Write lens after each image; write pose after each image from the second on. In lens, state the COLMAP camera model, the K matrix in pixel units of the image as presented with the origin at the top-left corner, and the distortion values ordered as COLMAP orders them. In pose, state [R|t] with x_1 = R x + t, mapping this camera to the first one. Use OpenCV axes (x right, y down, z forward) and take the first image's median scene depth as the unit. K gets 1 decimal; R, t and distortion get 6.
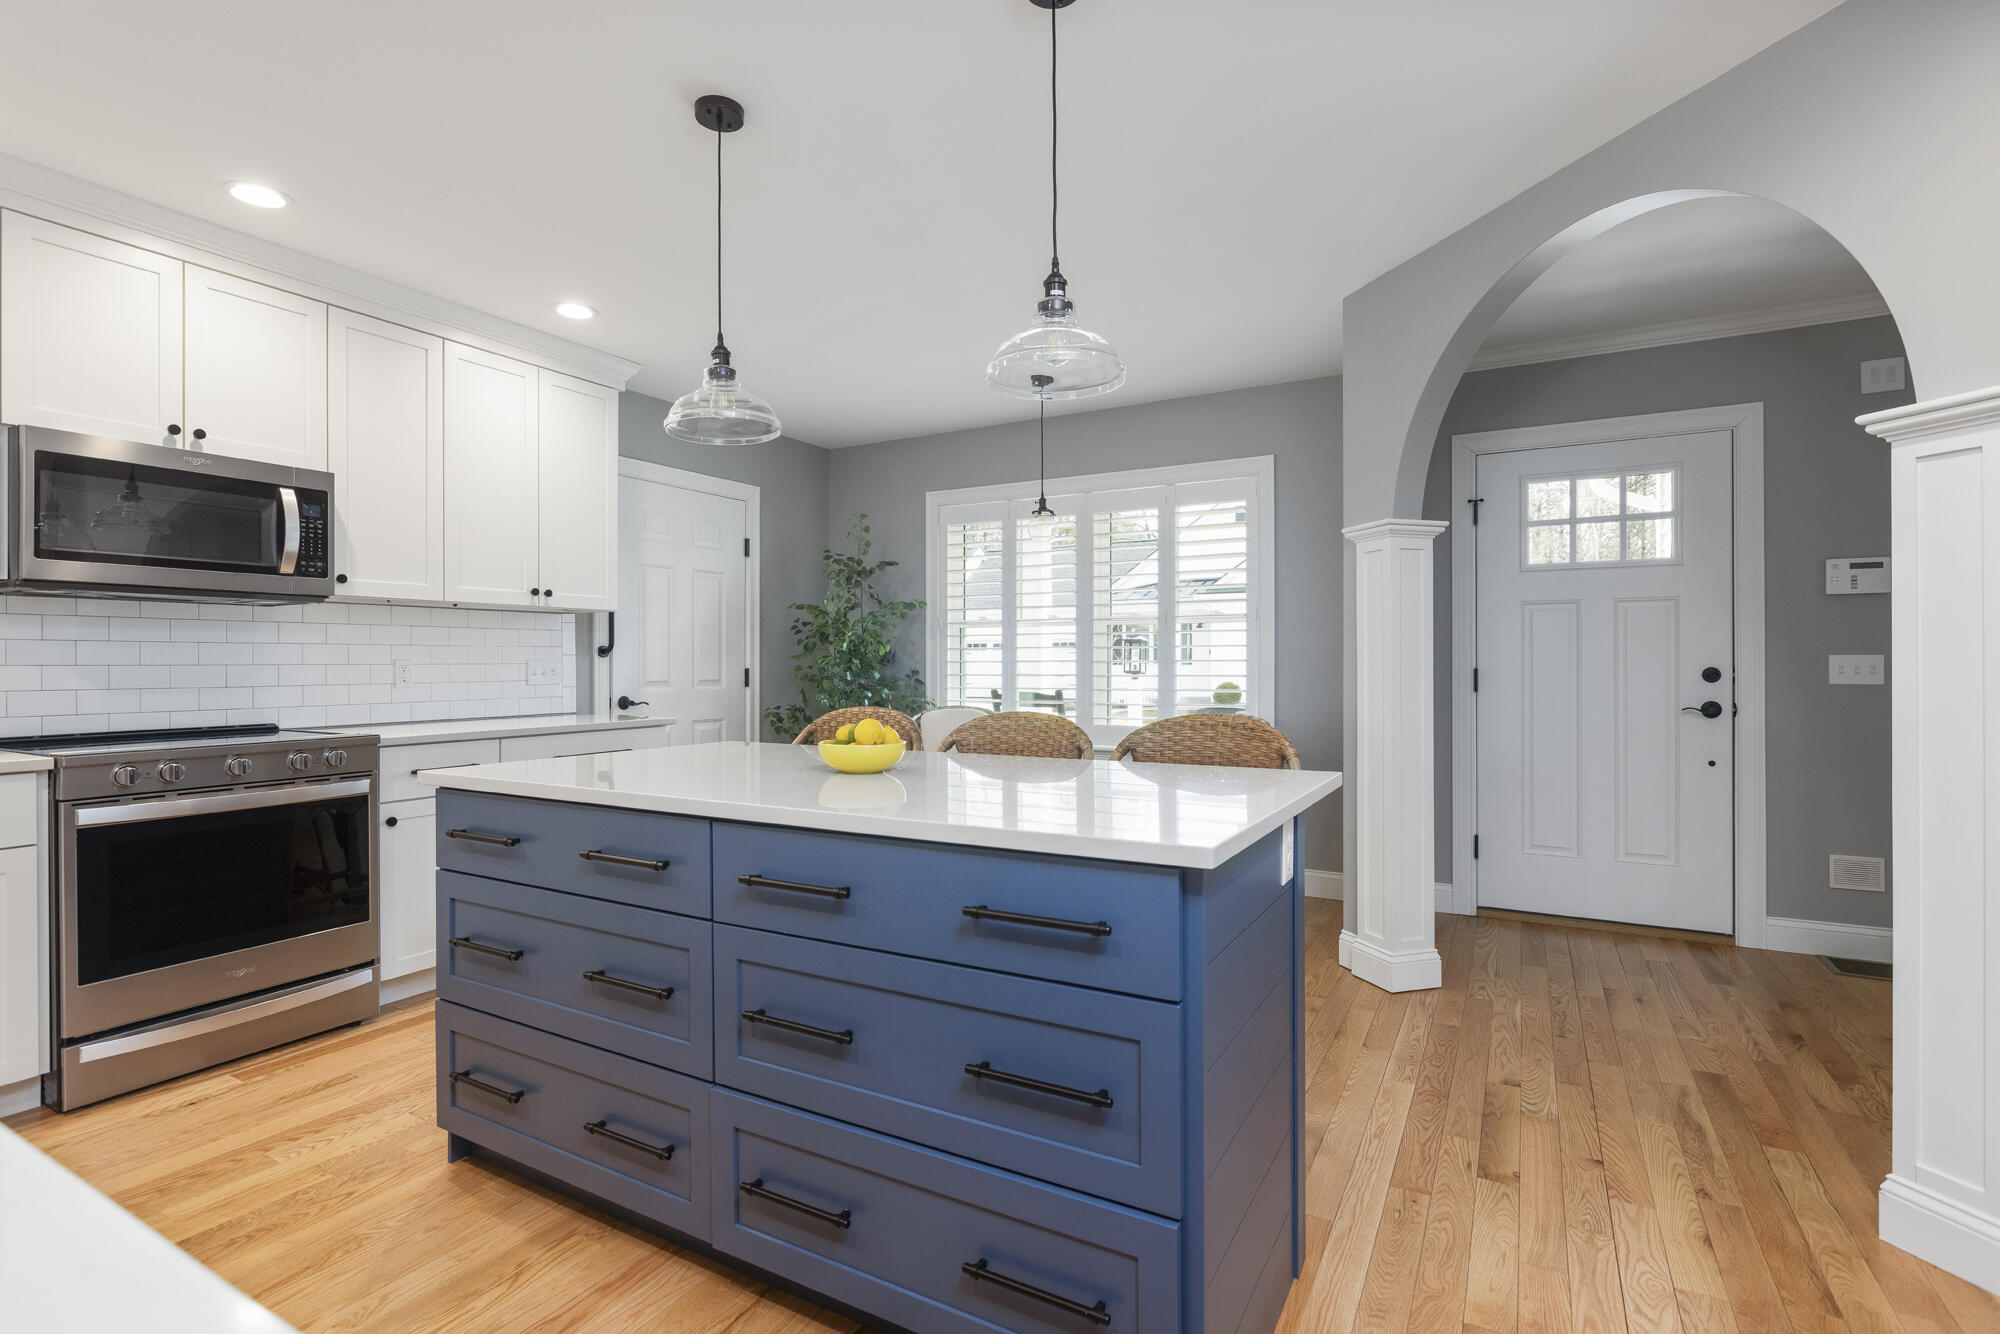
lens RADIAL K [[936.2, 0, 996.5], [0, 936.2, 662.5], [0, 0, 1]] dist [-0.004066, -0.000783]
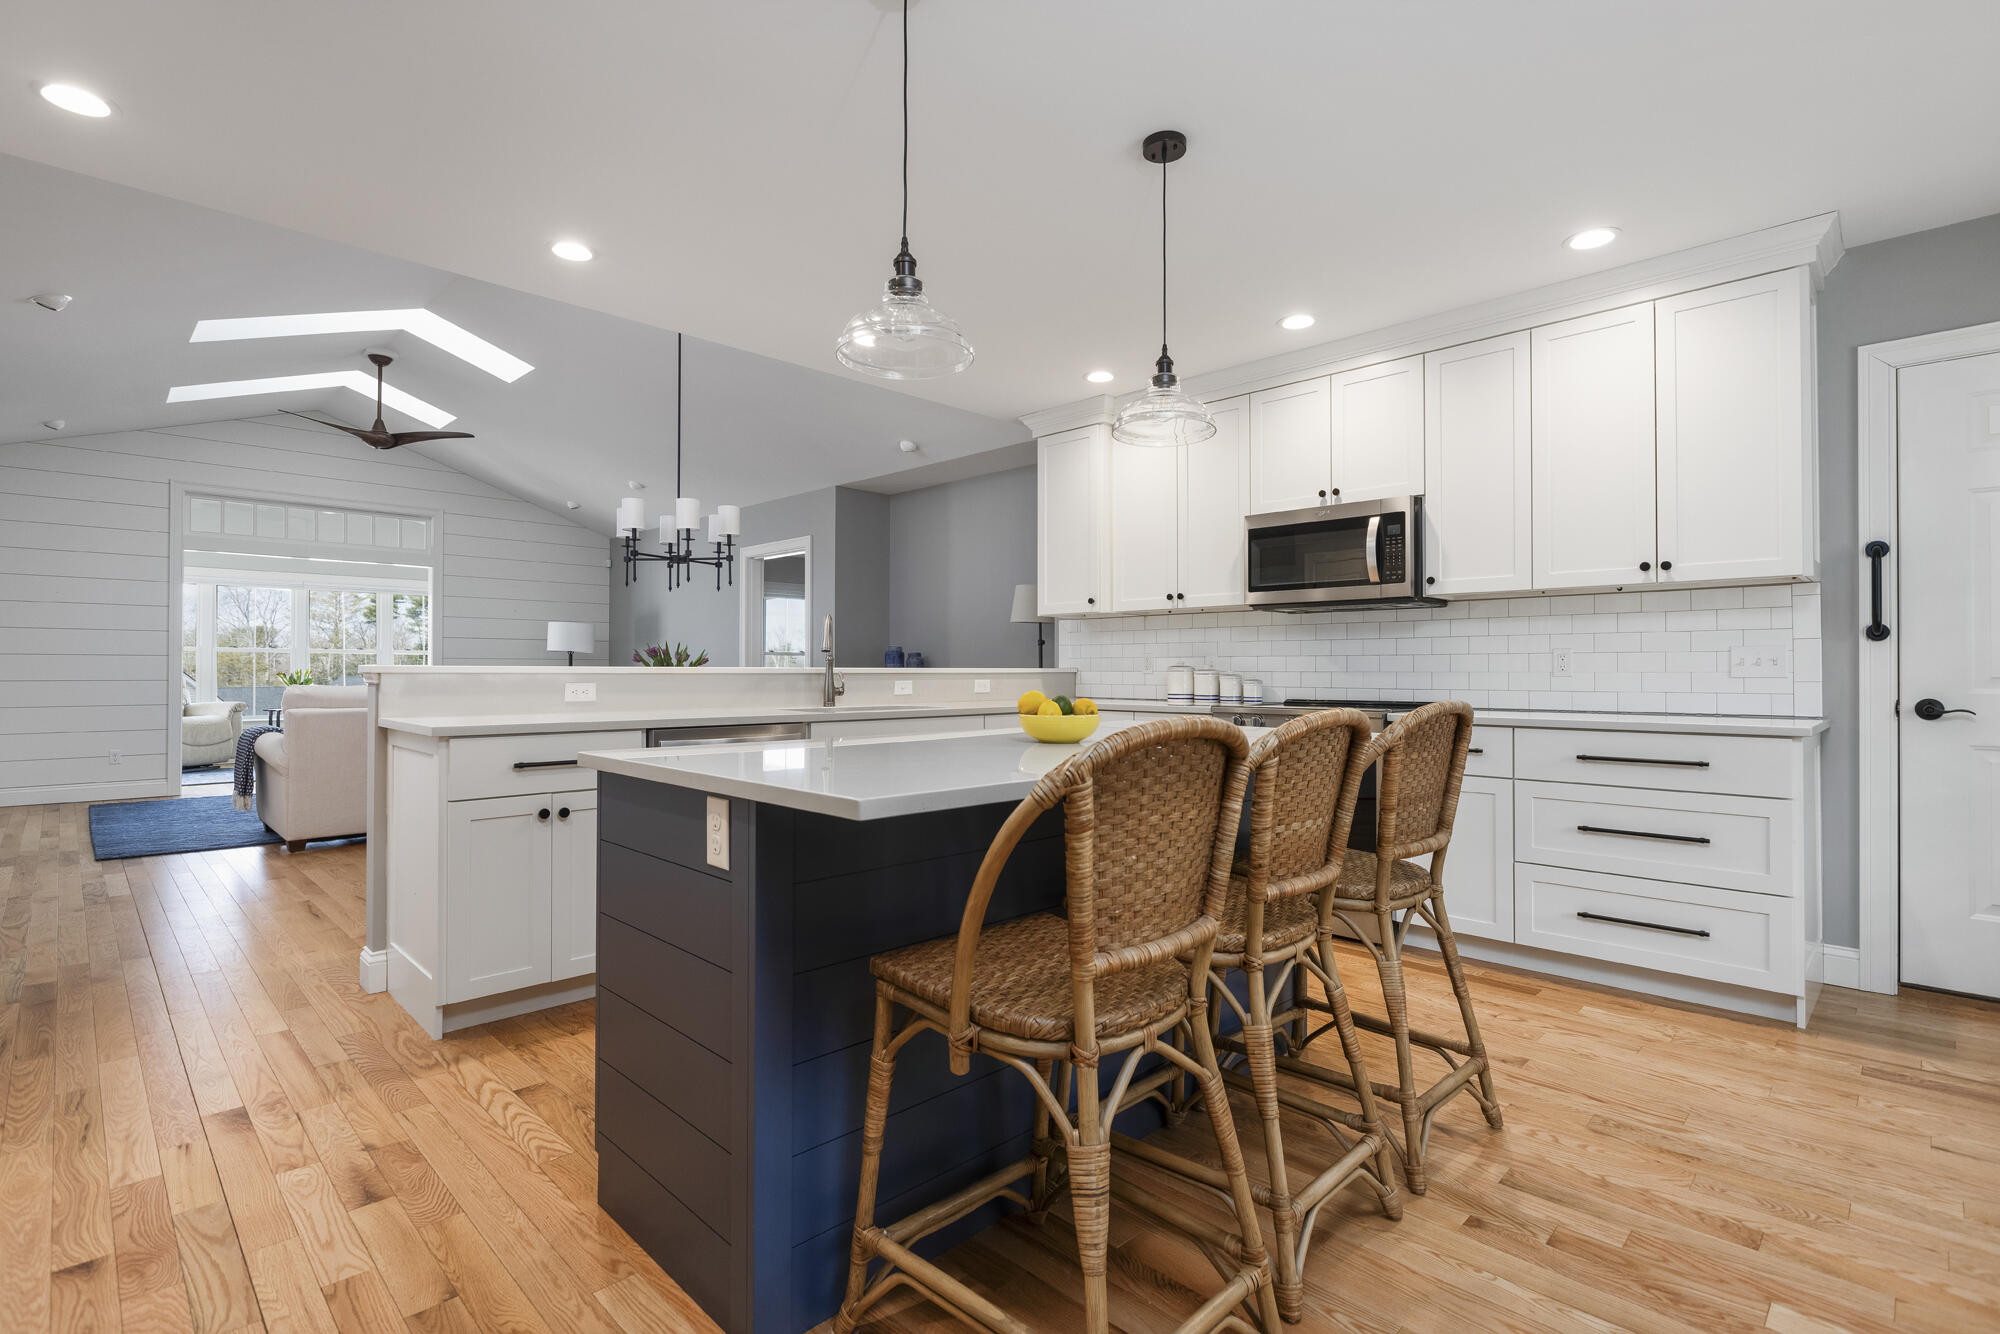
lens RADIAL K [[936.2, 0, 996.5], [0, 936.2, 662.5], [0, 0, 1]] dist [-0.004066, -0.000783]
pose [[-0.265765, -0.004409, -0.964028, 0.411031], [0.000892, 0.999988, -0.004819, 0.013206], [0.964038, -0.002141, -0.265757, 0.554320]]
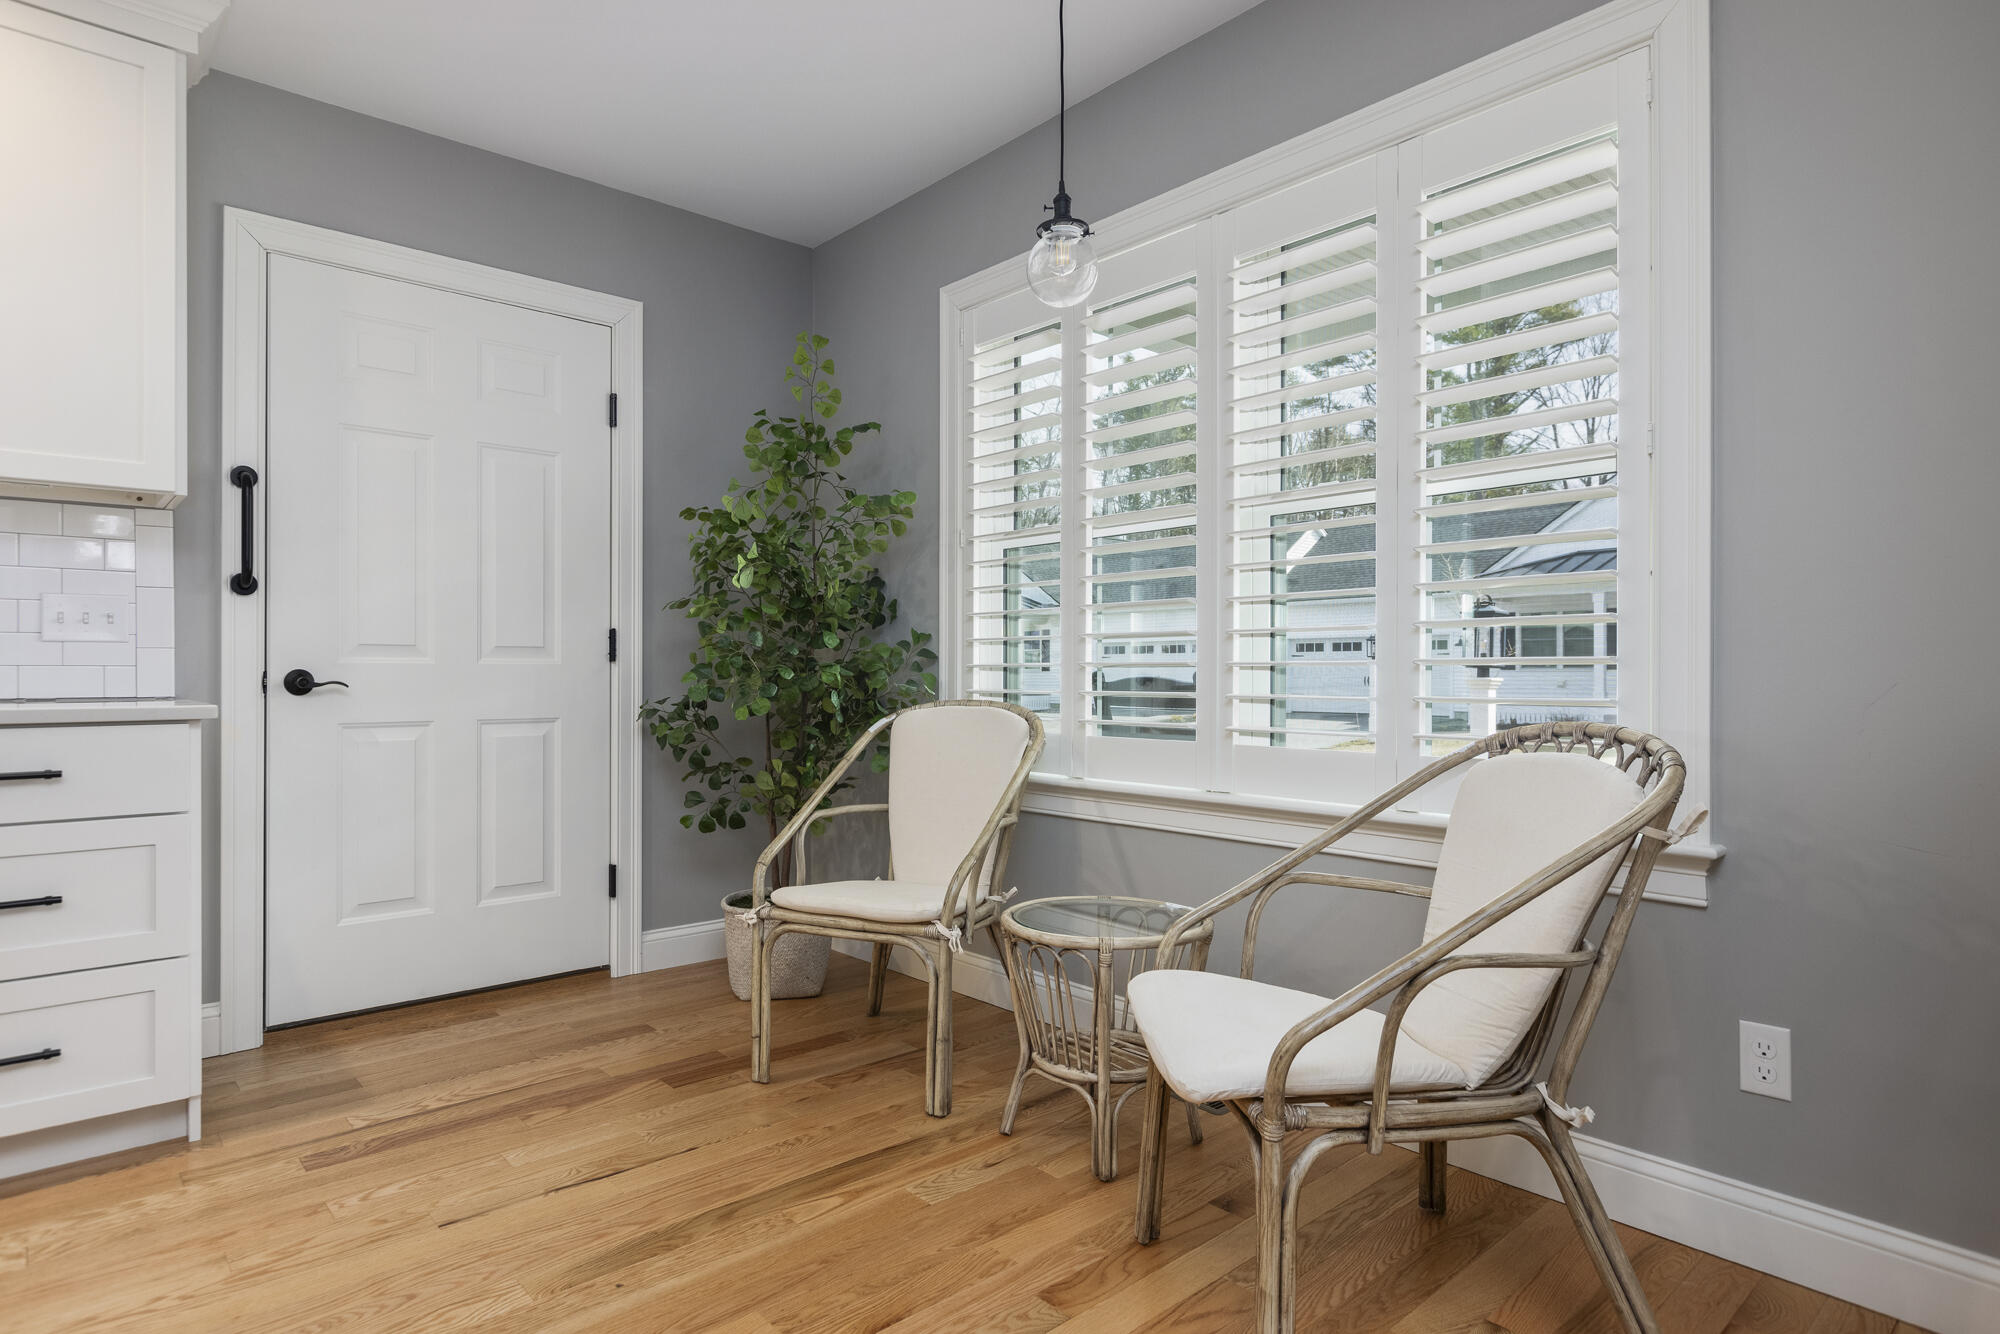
lens RADIAL K [[1083.7, 0, 985.9], [0, 1083.7, 670.5], [0, 0, 1]] dist [-0.001138, 0.000239]
pose [[0.946191, 0.000947, -0.323606, 0.177317], [-0.001339, 0.999999, -0.000990, 0.037181], [0.323605, 0.001370, 0.946191, 0.551104]]
